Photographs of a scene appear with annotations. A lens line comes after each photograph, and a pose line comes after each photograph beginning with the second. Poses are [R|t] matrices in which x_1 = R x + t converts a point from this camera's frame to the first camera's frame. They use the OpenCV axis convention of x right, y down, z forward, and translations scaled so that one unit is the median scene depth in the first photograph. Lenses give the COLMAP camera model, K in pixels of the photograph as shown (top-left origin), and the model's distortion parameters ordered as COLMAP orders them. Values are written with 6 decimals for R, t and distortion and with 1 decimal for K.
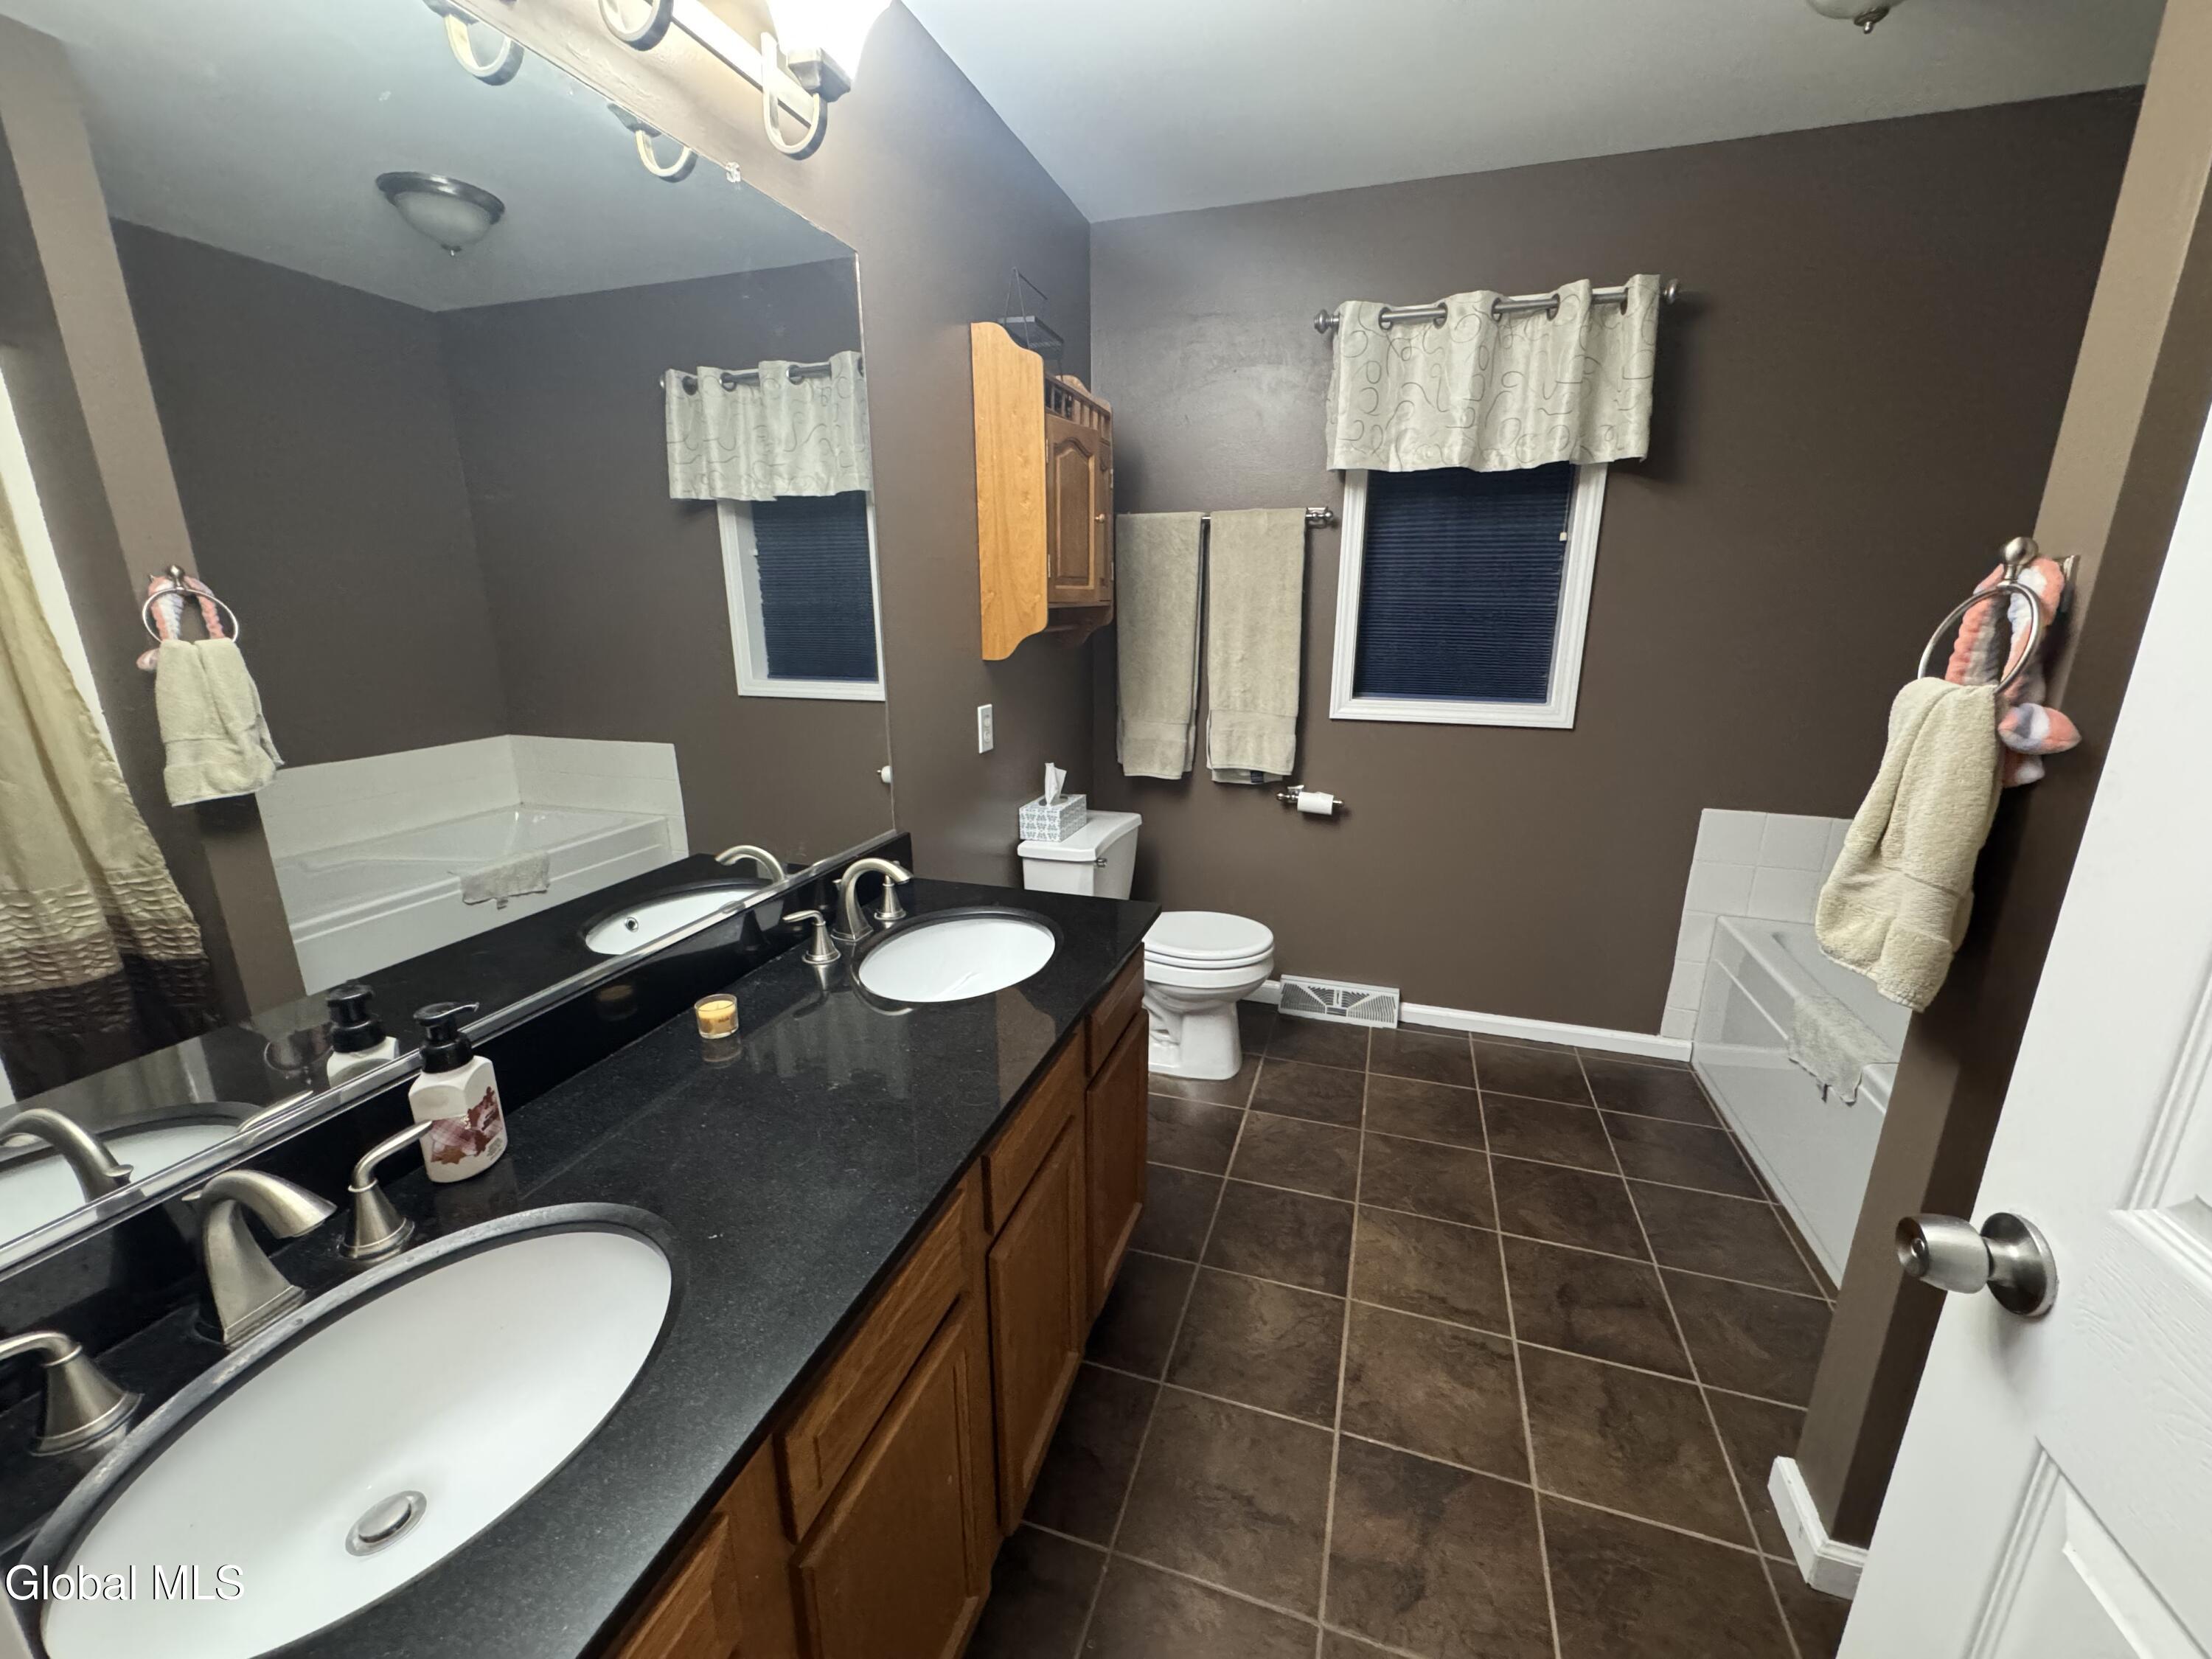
lens RADIAL K [[880.3, 0, 1106.3], [0, 880.3, 830.8], [0, 0, 1]] dist [-0.002381, 0.000363]
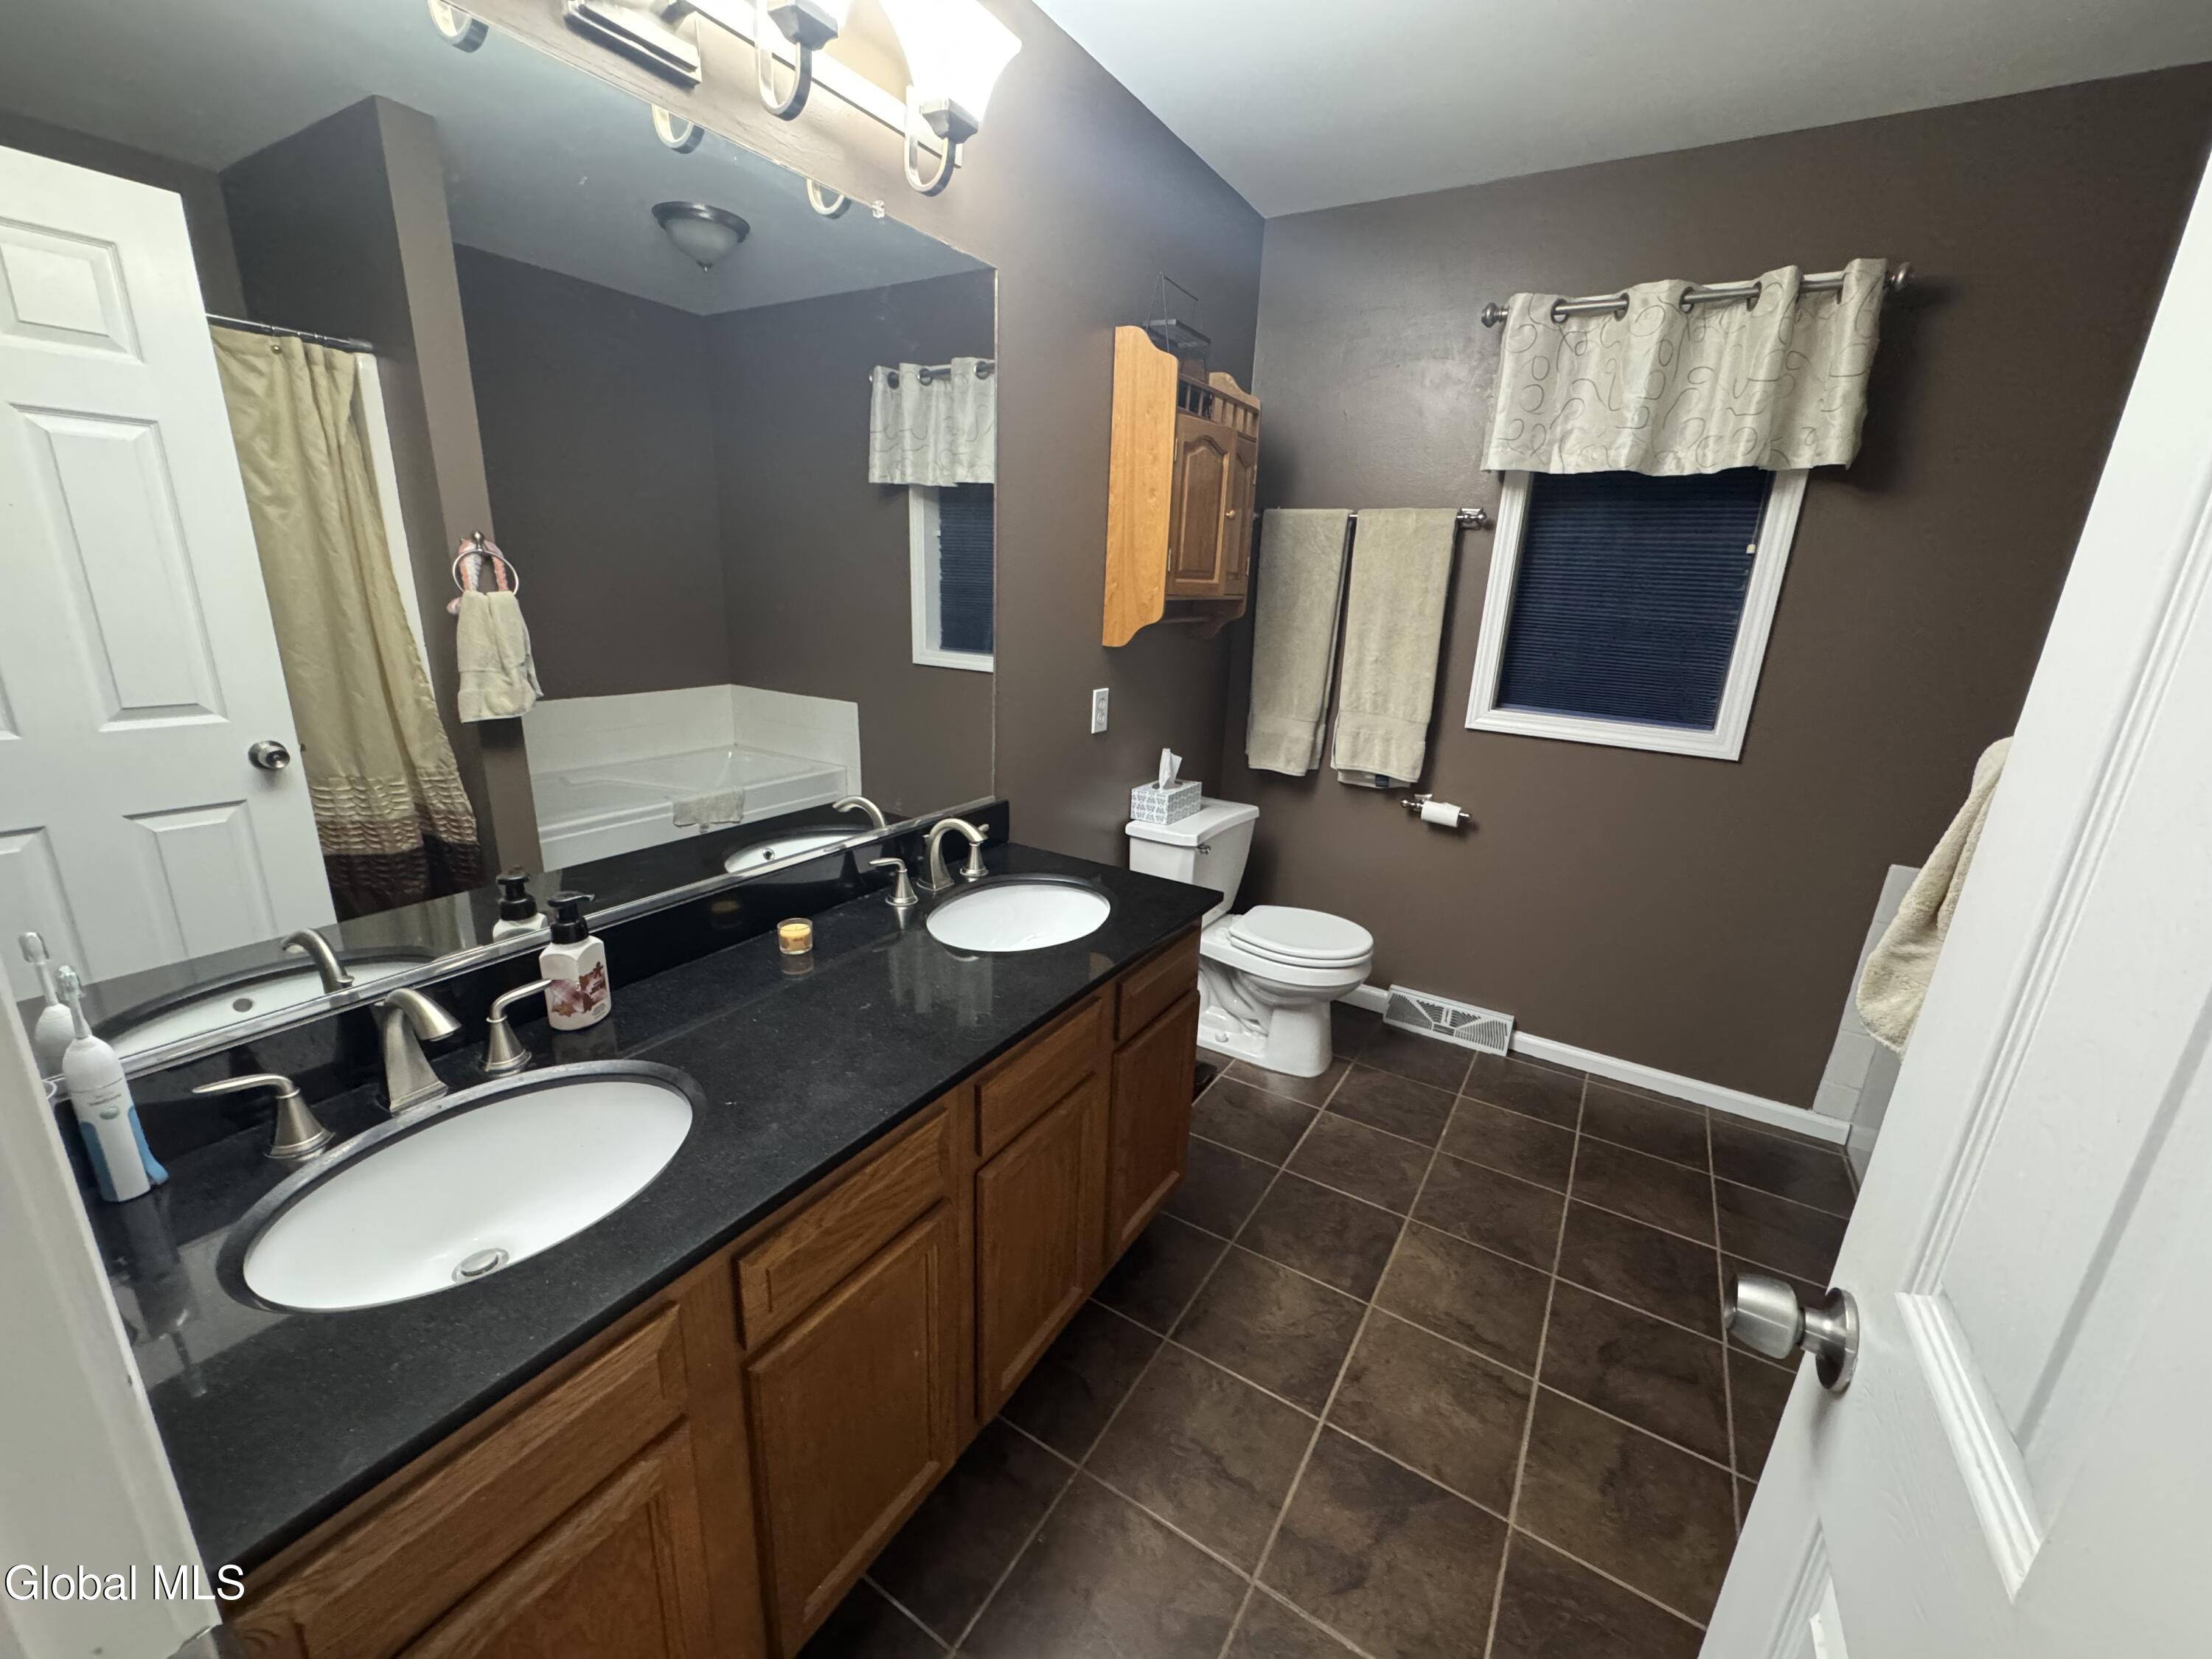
lens RADIAL K [[880.3, 0, 1105.9], [0, 880.3, 831.8], [0, 0, 1]] dist [-0.002381, 0.000363]
pose [[0.971037, 0.106893, -0.213684, 0.121017], [-0.102712, 0.994240, 0.030604, -0.004709], [0.215724, -0.007770, 0.976423, -0.038386]]
